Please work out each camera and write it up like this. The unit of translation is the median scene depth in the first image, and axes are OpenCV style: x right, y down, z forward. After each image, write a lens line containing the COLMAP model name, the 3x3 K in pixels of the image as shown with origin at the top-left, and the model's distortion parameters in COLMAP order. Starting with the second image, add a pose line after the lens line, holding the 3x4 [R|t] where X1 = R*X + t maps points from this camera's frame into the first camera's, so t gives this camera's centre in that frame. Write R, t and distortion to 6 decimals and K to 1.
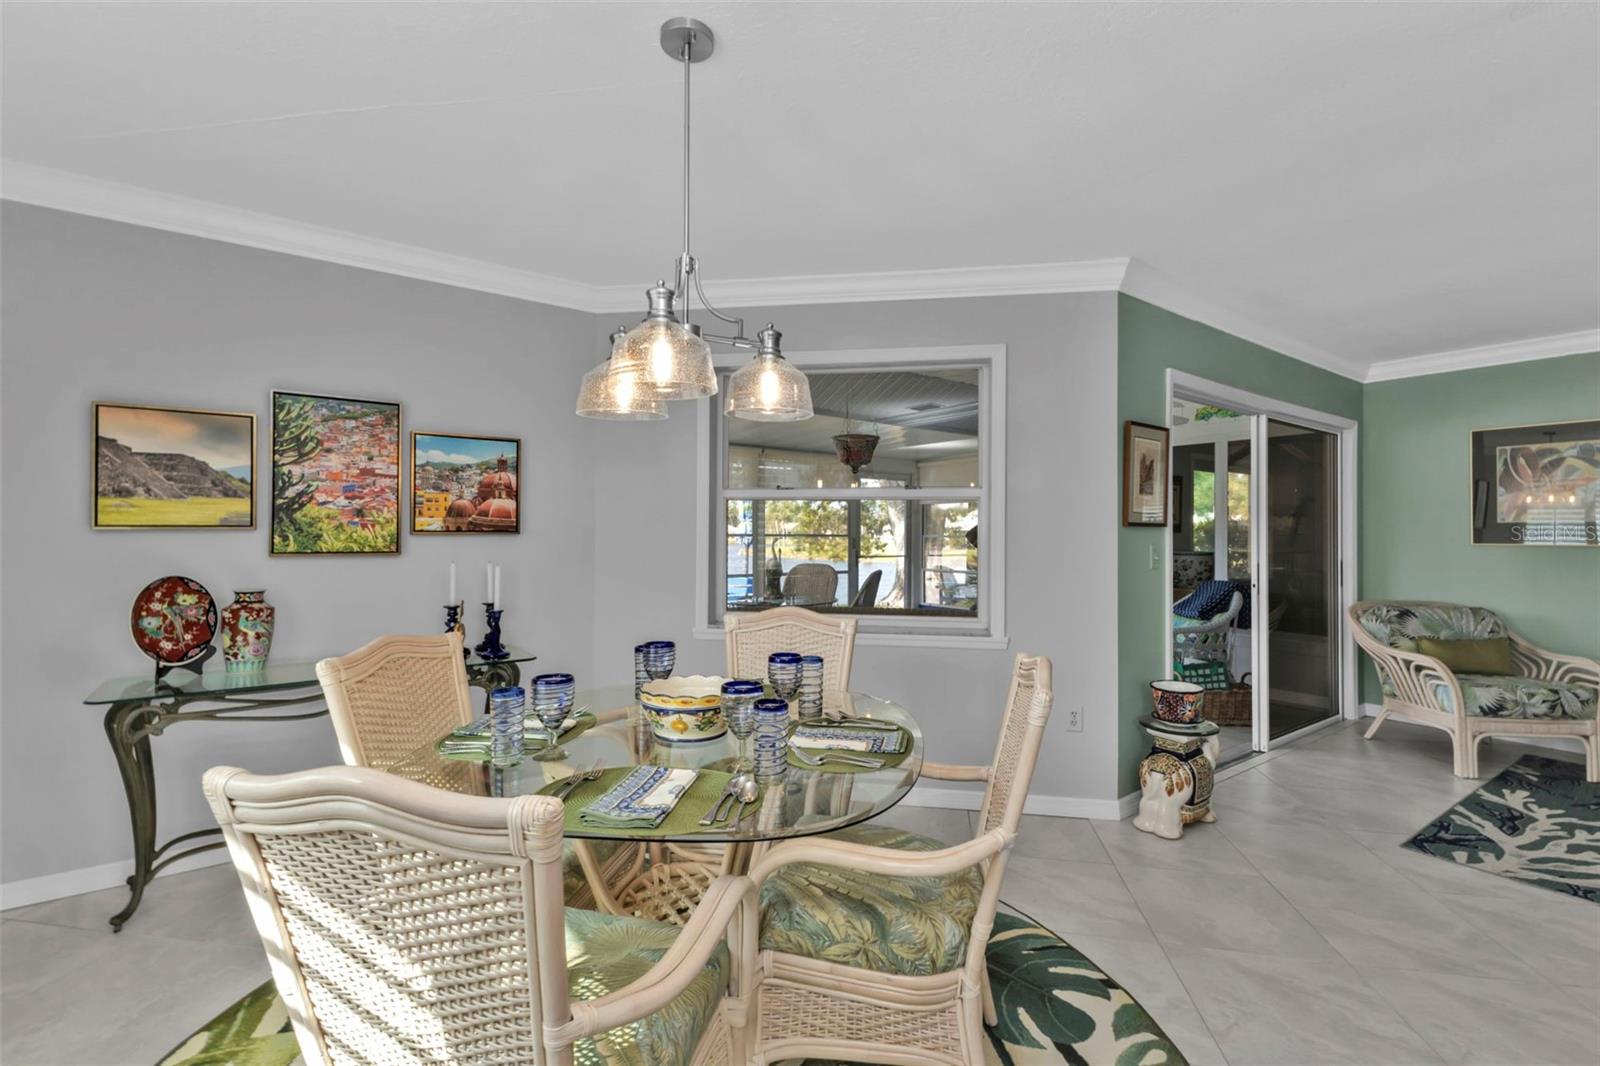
lens RADIAL K [[702.5, 0, 807.4], [0, 702.5, 526.2], [0, 0, 1]] dist [0.008460, -0.000116]
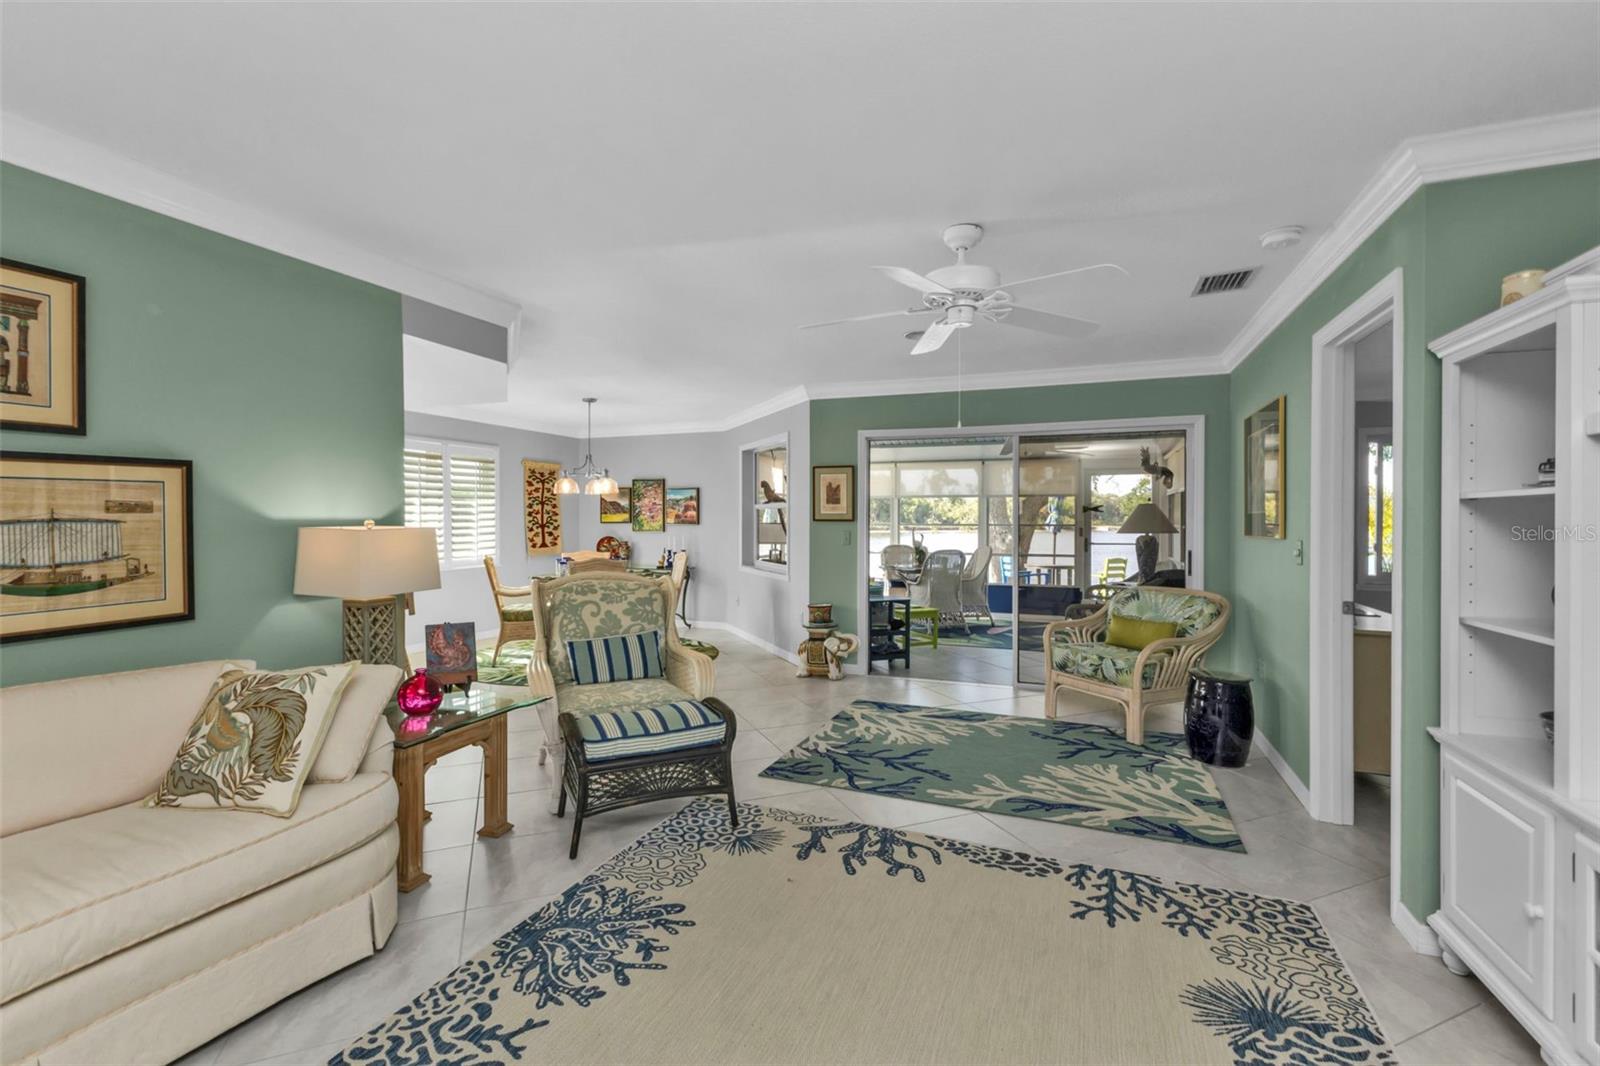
lens RADIAL K [[702.5, 0, 807.4], [0, 702.5, 526.2], [0, 0, 1]] dist [0.008460, -0.000116]
pose [[0.538606, 0.003993, -0.842548, 2.253605], [0.008859, 0.999907, 0.010403, -0.006651], [0.842511, -0.013067, 0.538520, -0.059820]]
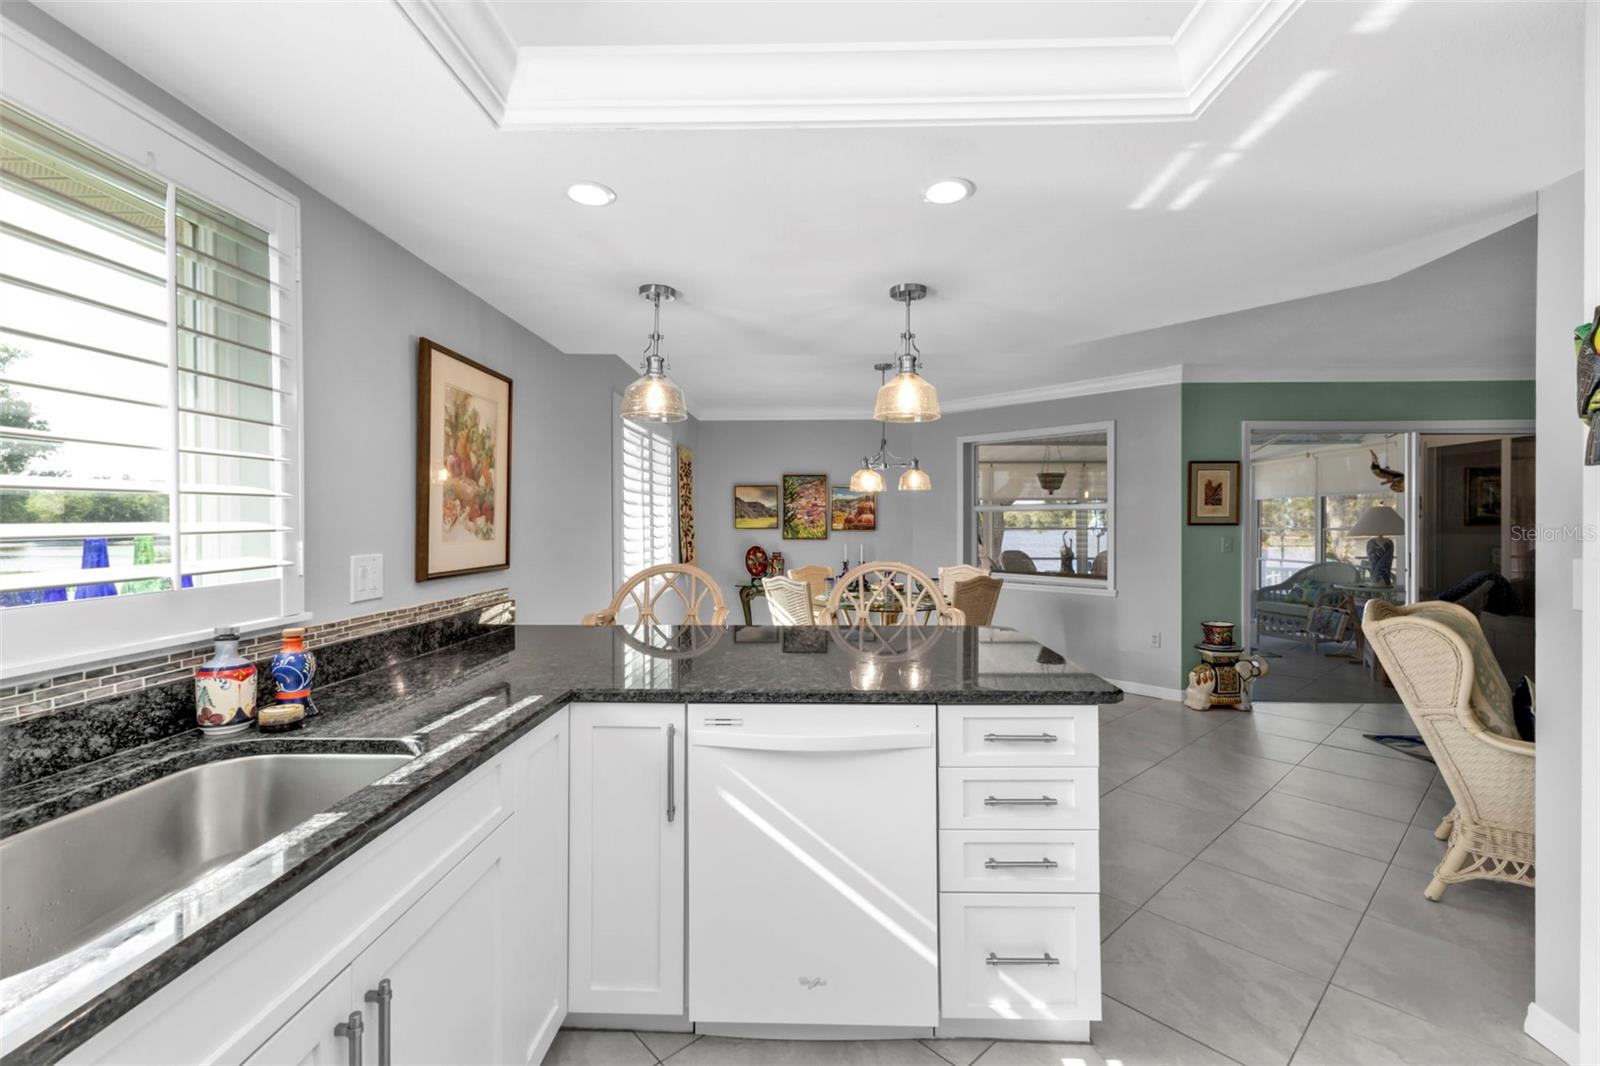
lens RADIAL K [[702.5, 0, 807.4], [0, 702.5, 526.2], [0, 0, 1]] dist [0.008460, -0.000116]
pose [[0.794599, -0.005272, -0.607112, 0.814333], [0.012945, 0.999882, 0.008260, -0.024766], [0.606997, -0.014422, 0.794573, -0.924605]]
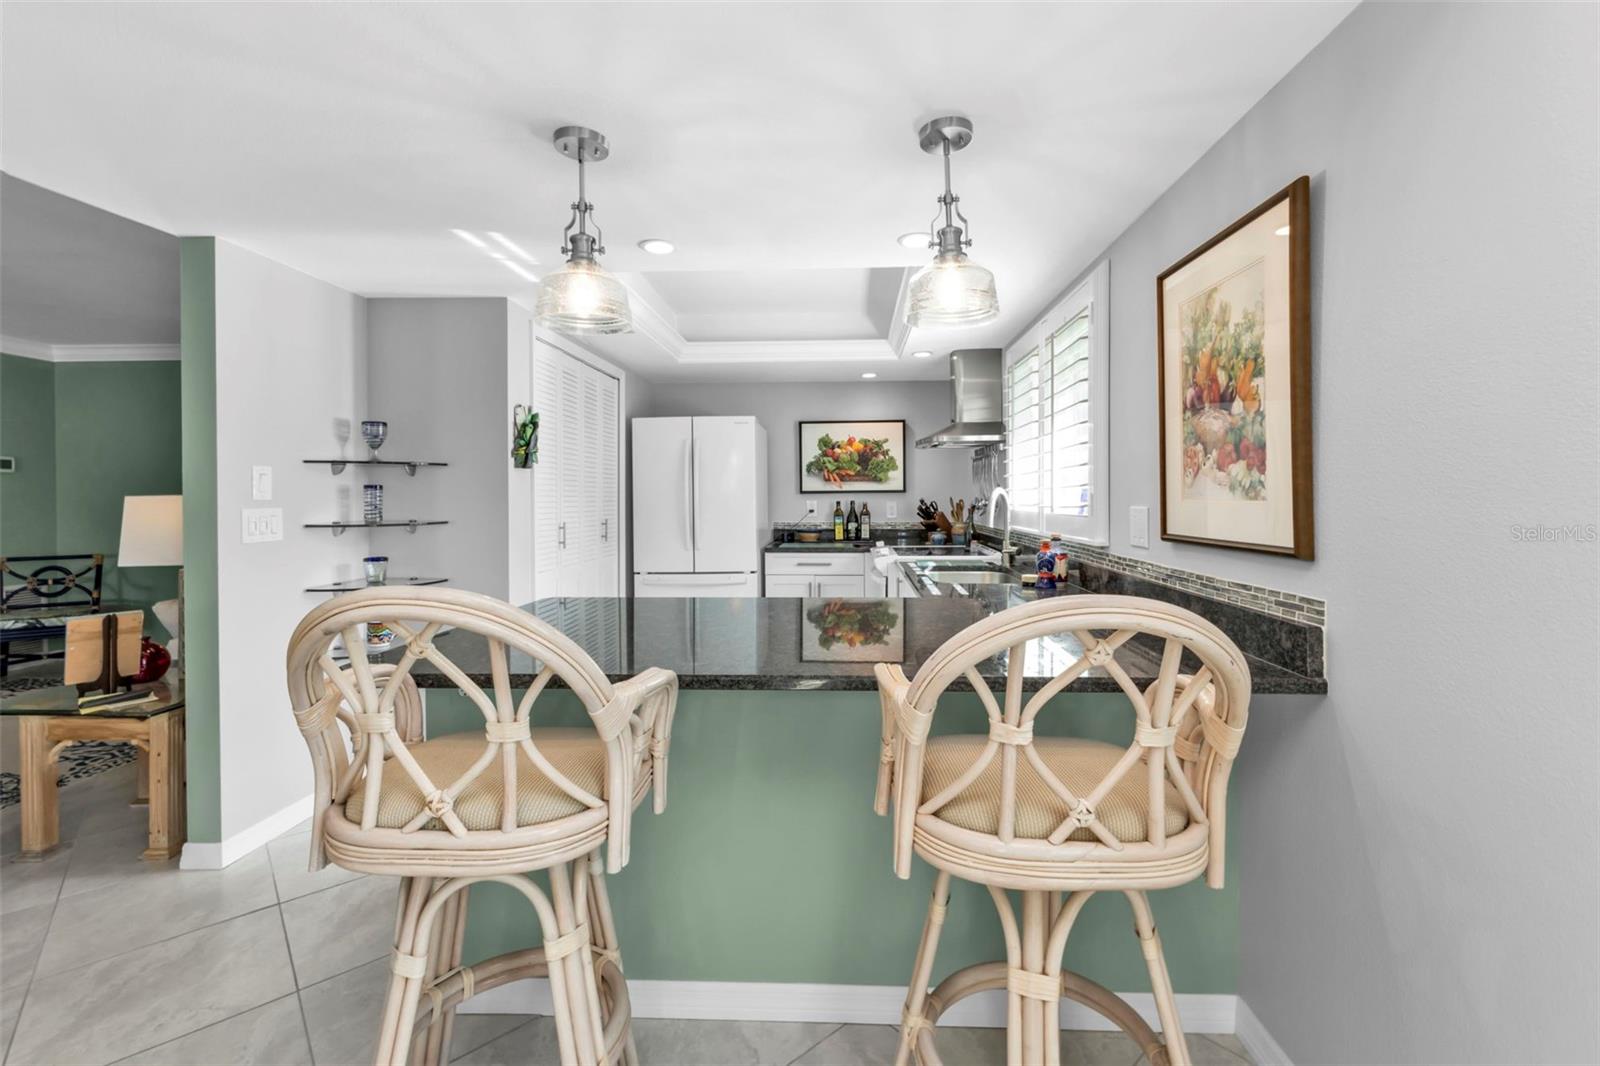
lens RADIAL K [[704.6, 0, 816.8], [0, 704.6, 504.6], [0, 0, 1]] dist [0.002168, 0.000069]
pose [[-0.783191, -0.011073, 0.621683, -0.147084], [-0.006631, 0.999933, 0.009456, -0.003992], [-0.621746, 0.003284, -0.783212, 0.191544]]
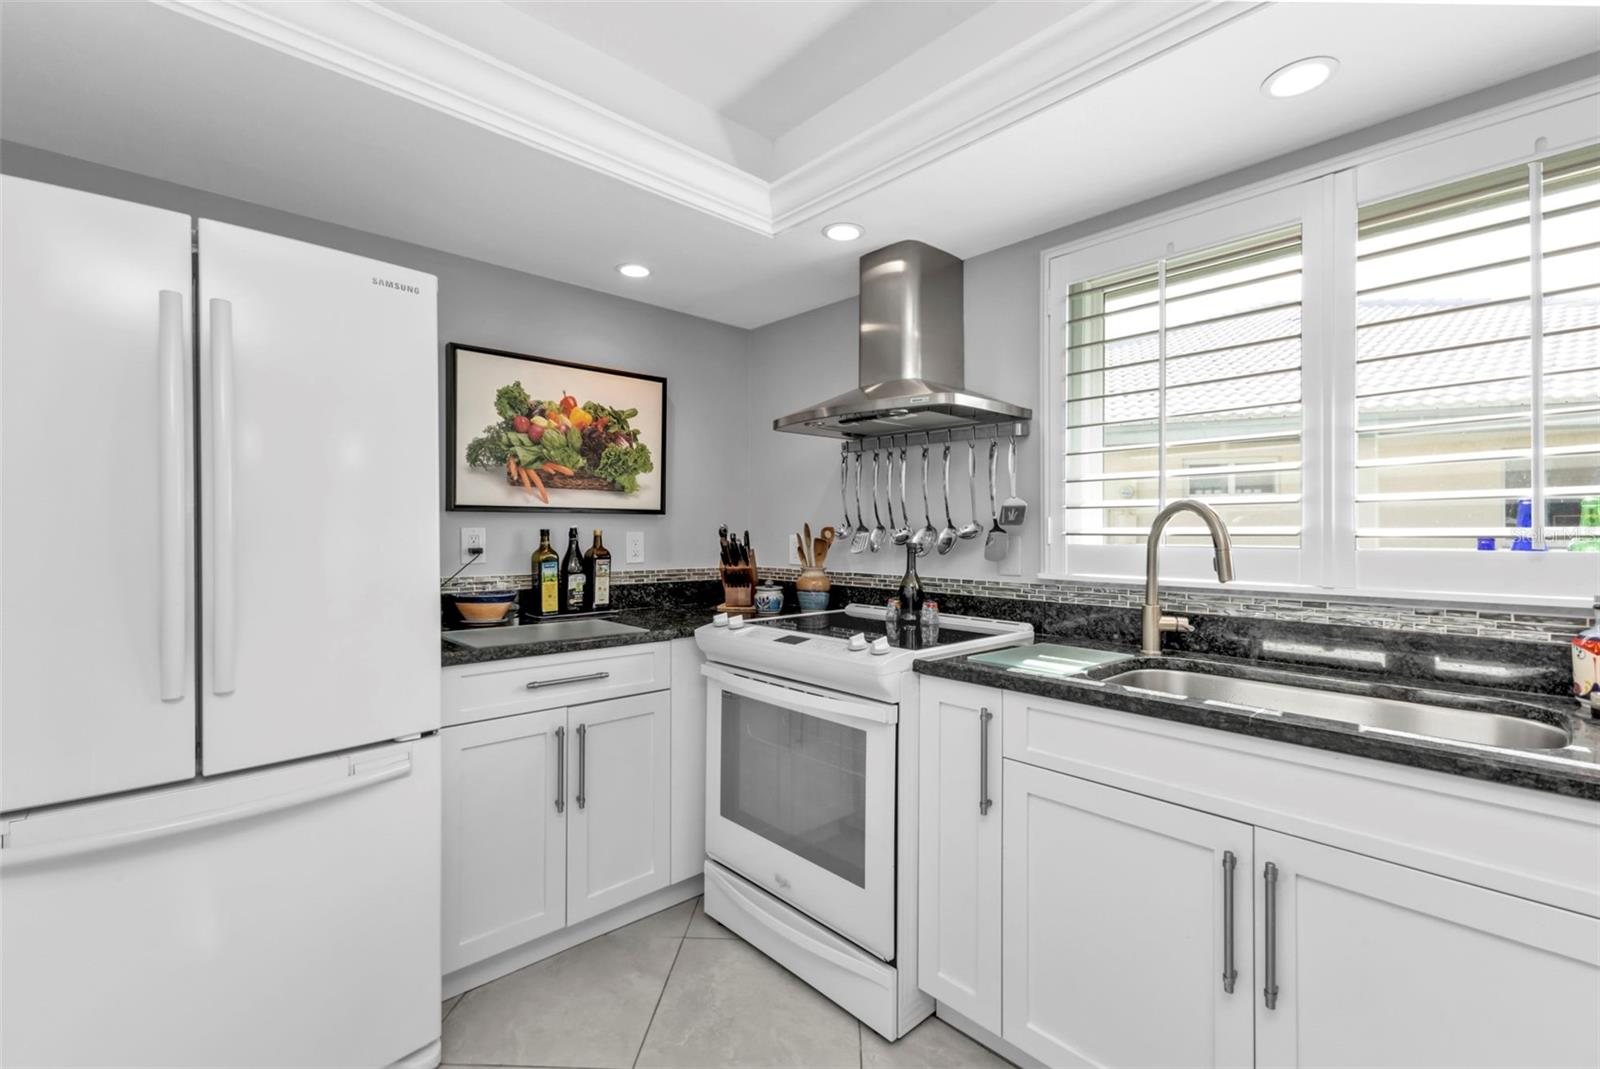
lens RADIAL K [[702.5, 0, 807.4], [0, 702.5, 527.7], [0, 0, 1]] dist [0.008460, -0.000116]
pose [[-0.992051, -0.011223, -0.125335, 0.749689], [-0.009125, 0.999809, -0.017304, 0.014231], [0.125505, -0.016022, -0.991964, -0.400669]]
